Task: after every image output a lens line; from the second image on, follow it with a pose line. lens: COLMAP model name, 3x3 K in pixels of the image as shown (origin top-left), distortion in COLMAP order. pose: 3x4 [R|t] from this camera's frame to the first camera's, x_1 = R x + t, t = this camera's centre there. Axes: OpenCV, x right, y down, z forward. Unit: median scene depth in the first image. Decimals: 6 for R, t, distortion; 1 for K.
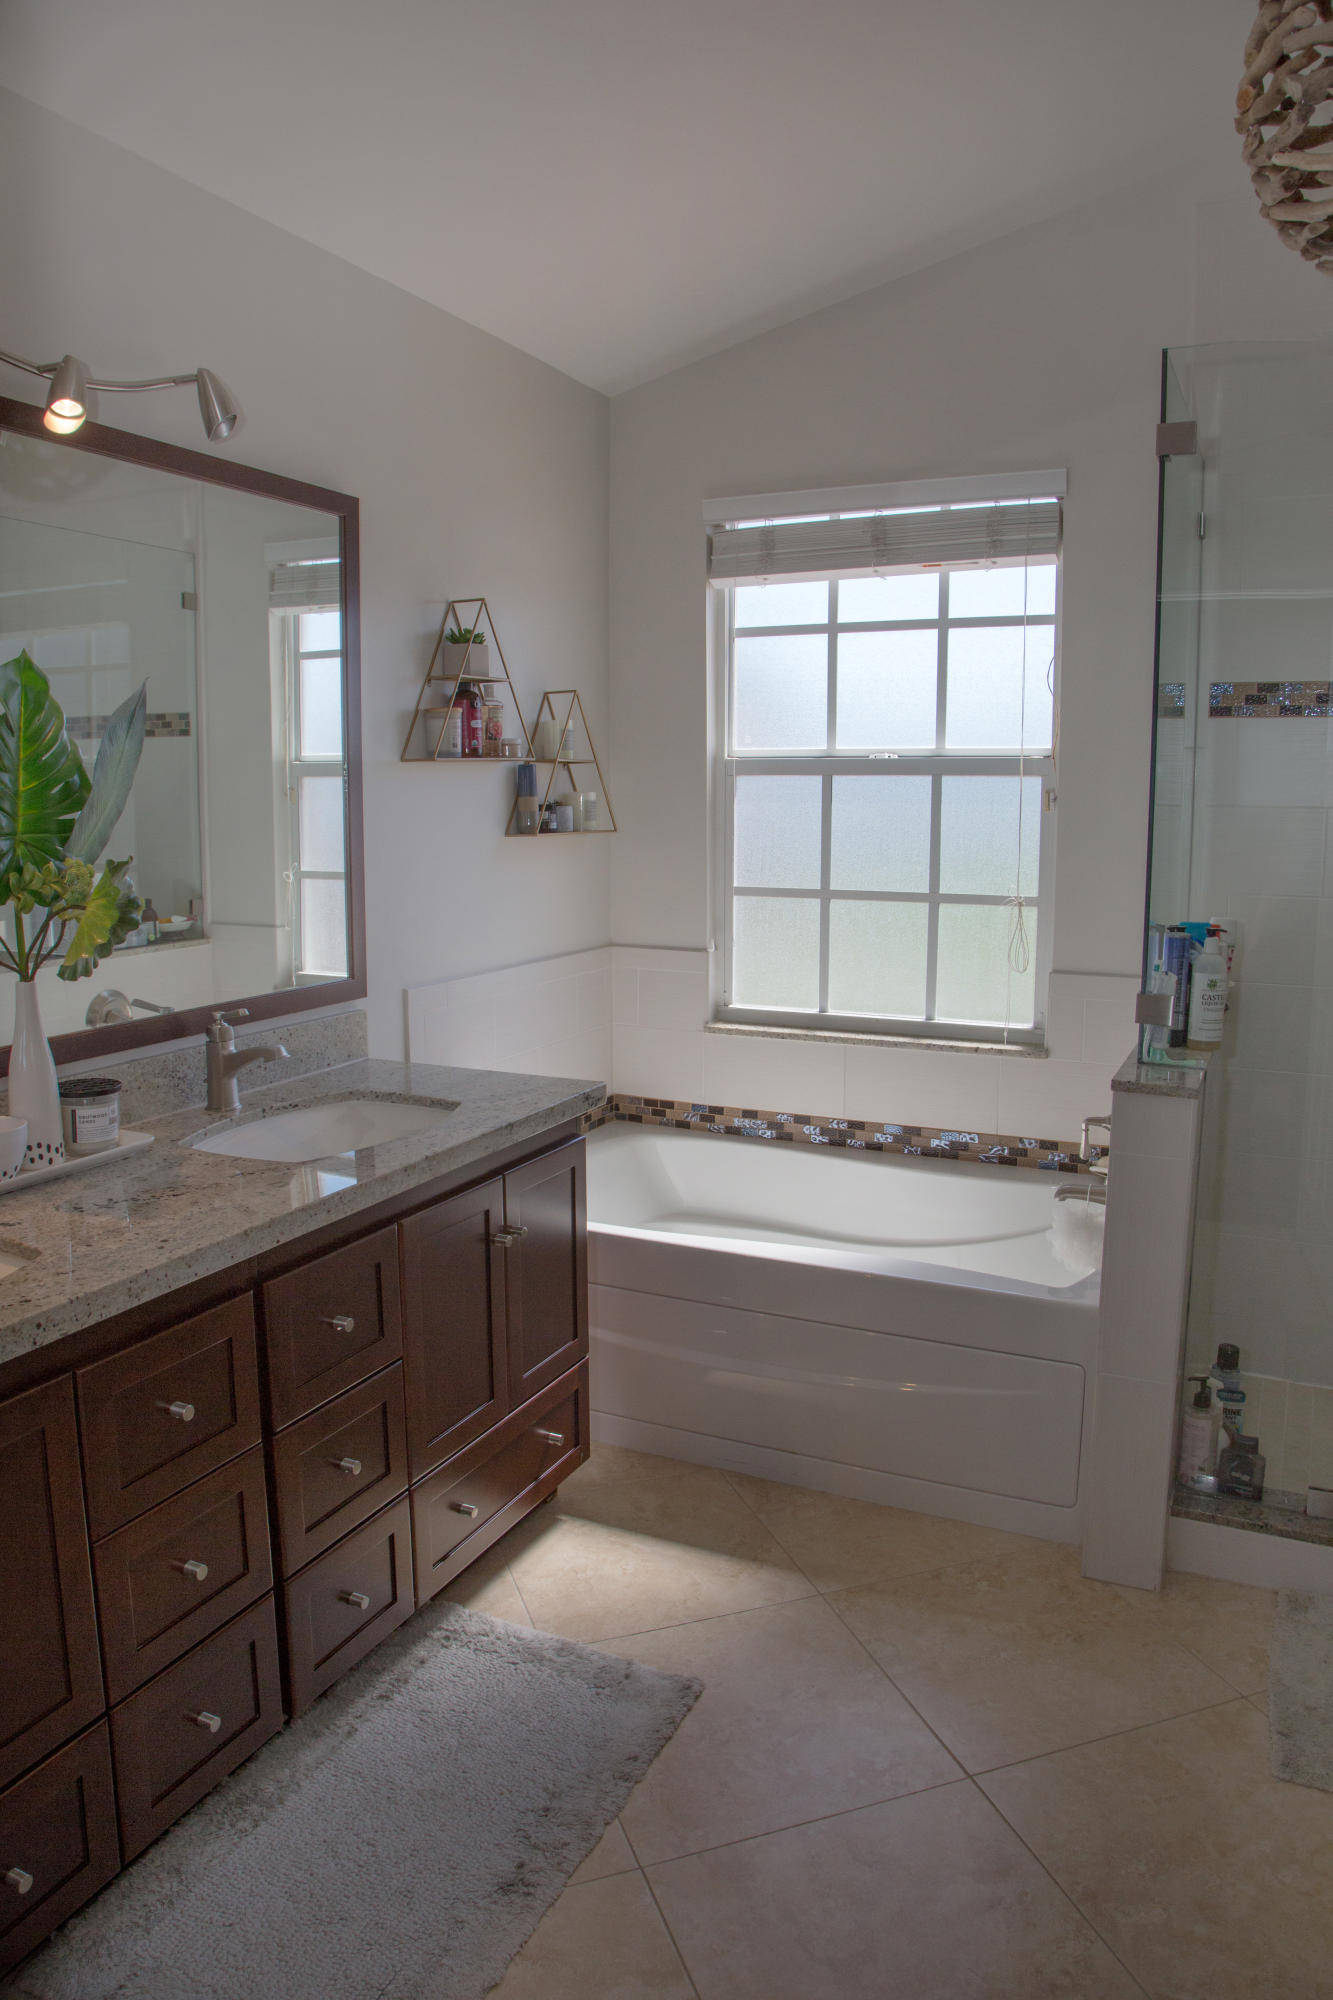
lens RADIAL K [[1385.2, 0, 666.5], [0, 1385.2, 1000.0], [0, 0, 1]] dist [-0.132449, 0.064393]
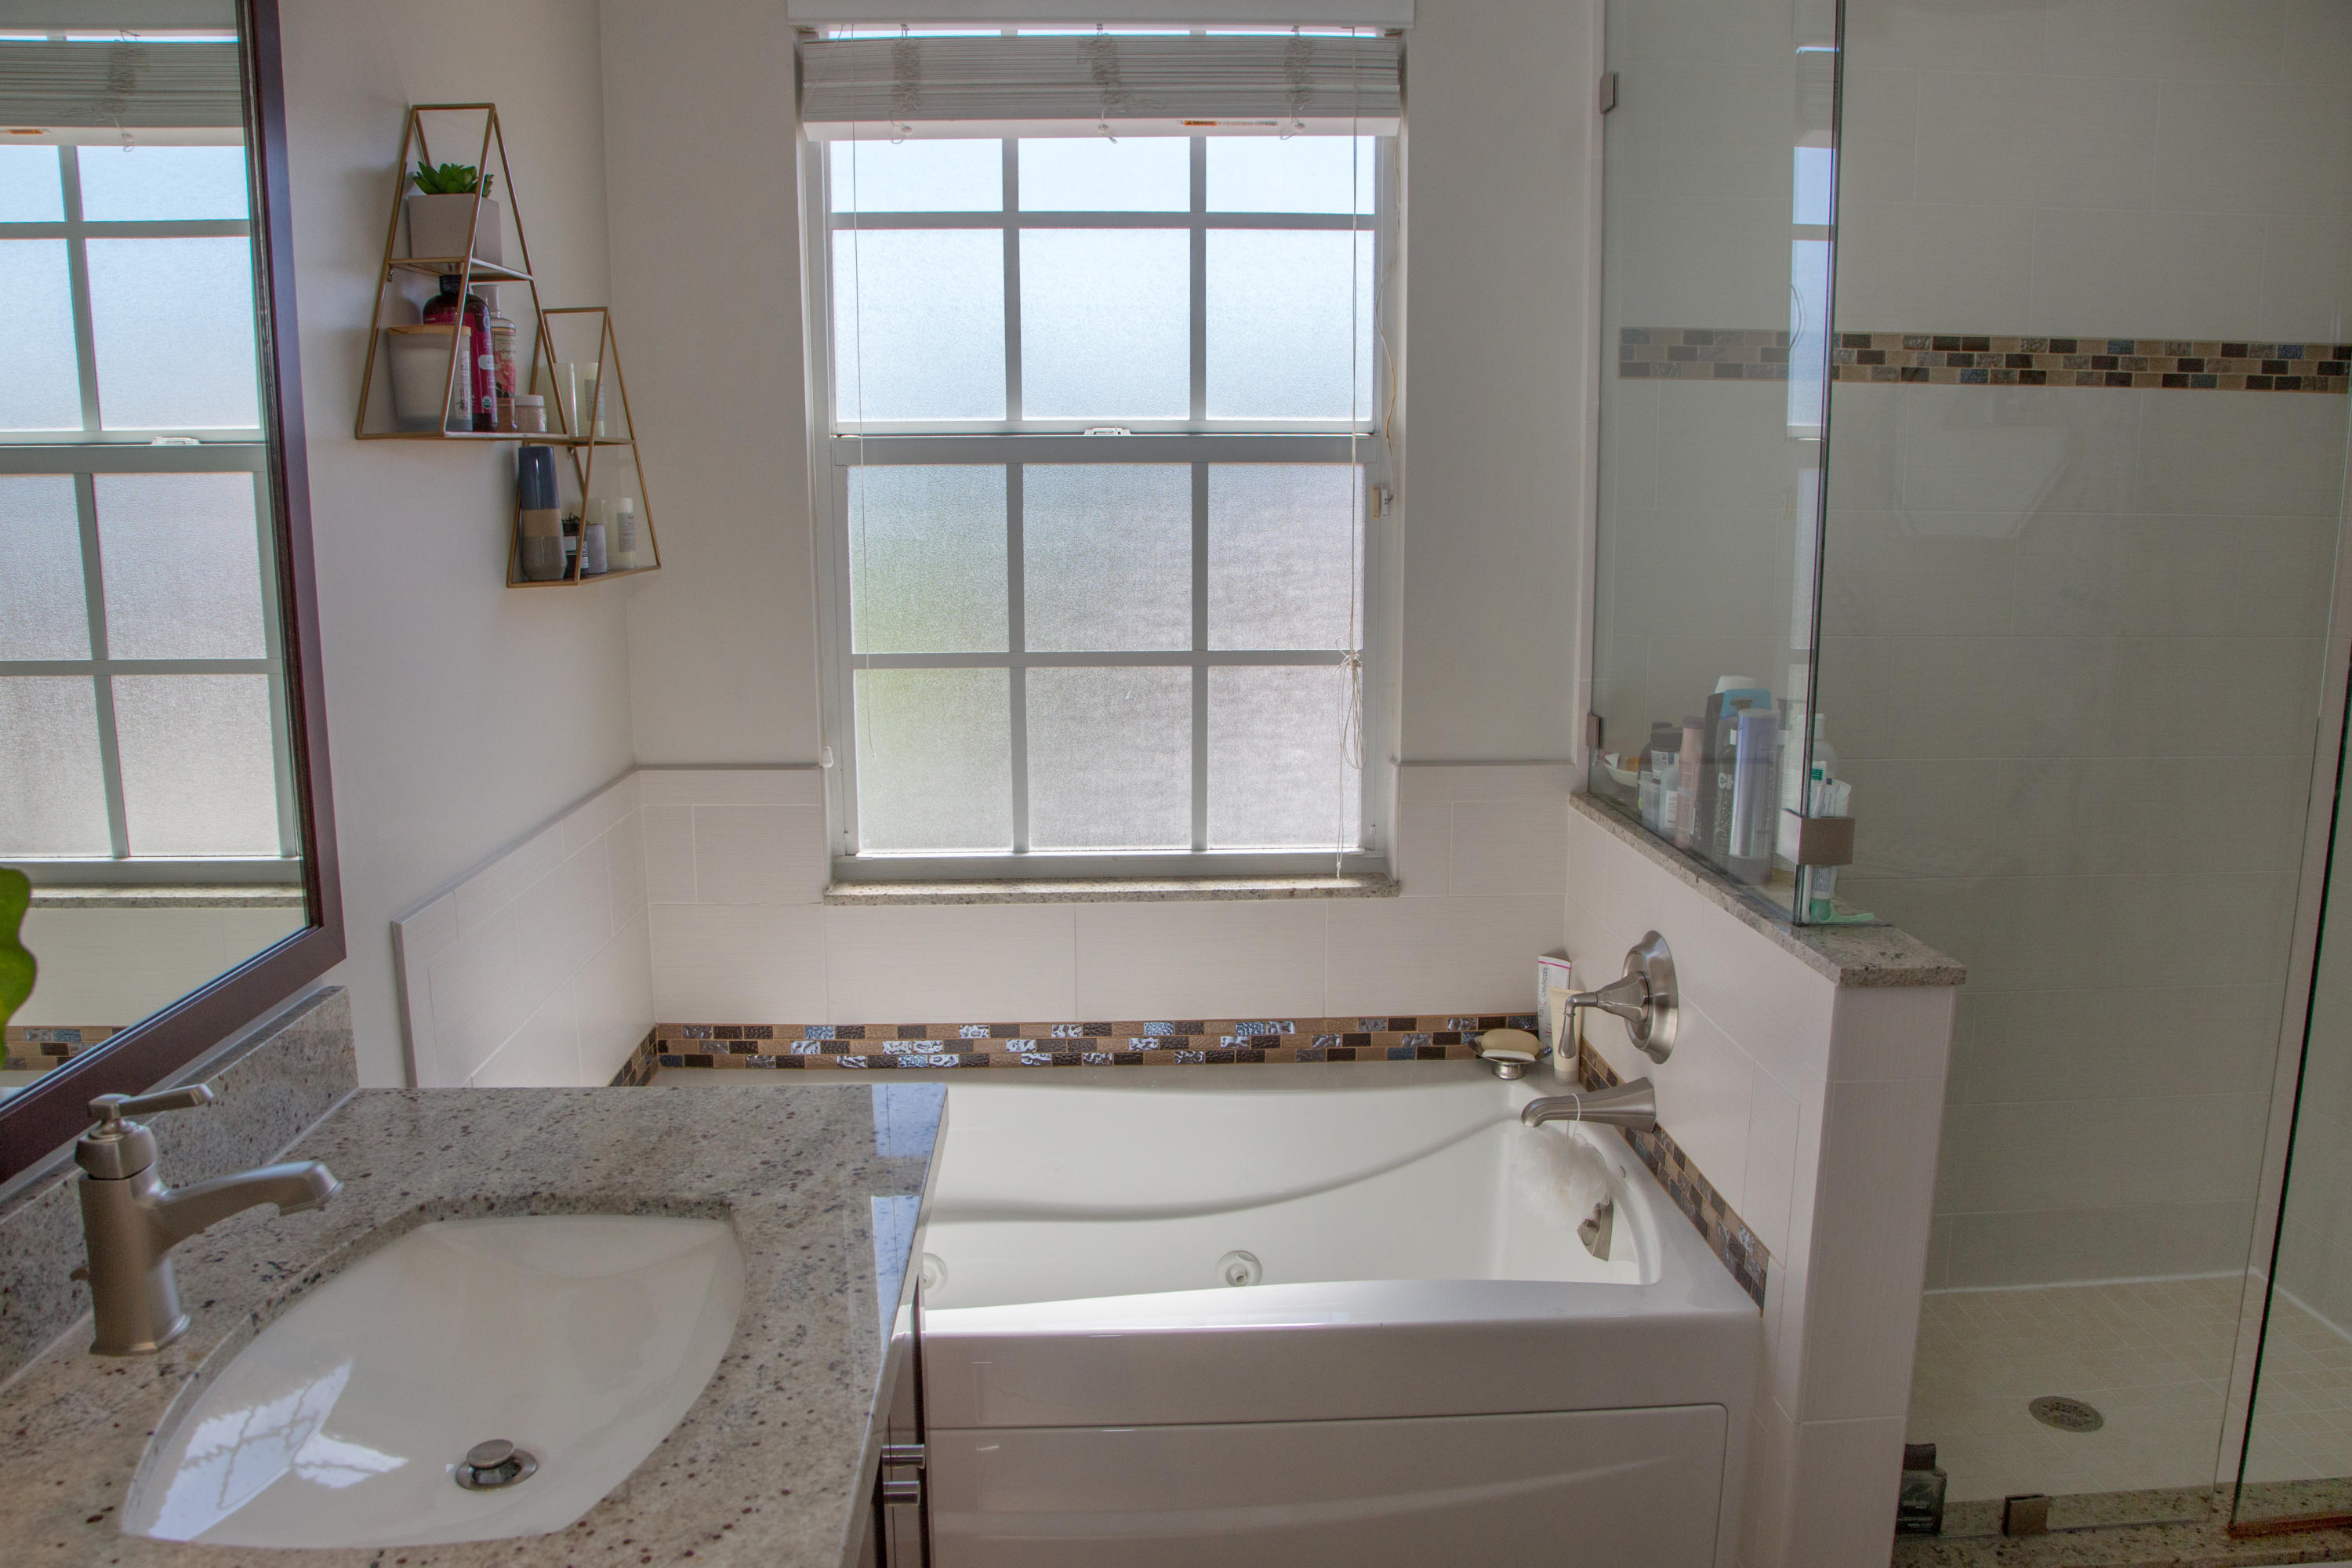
lens RADIAL K [[1718.0, 0, 1213.4], [0, 1718.0, 810.9], [0, 0, 1]] dist [-0.134554, 0.076213]
pose [[0.875886, -0.091892, 0.473687, -0.178072], [0.072498, 0.995617, 0.059088, -0.050424], [-0.477041, -0.017413, 0.878709, 0.303459]]
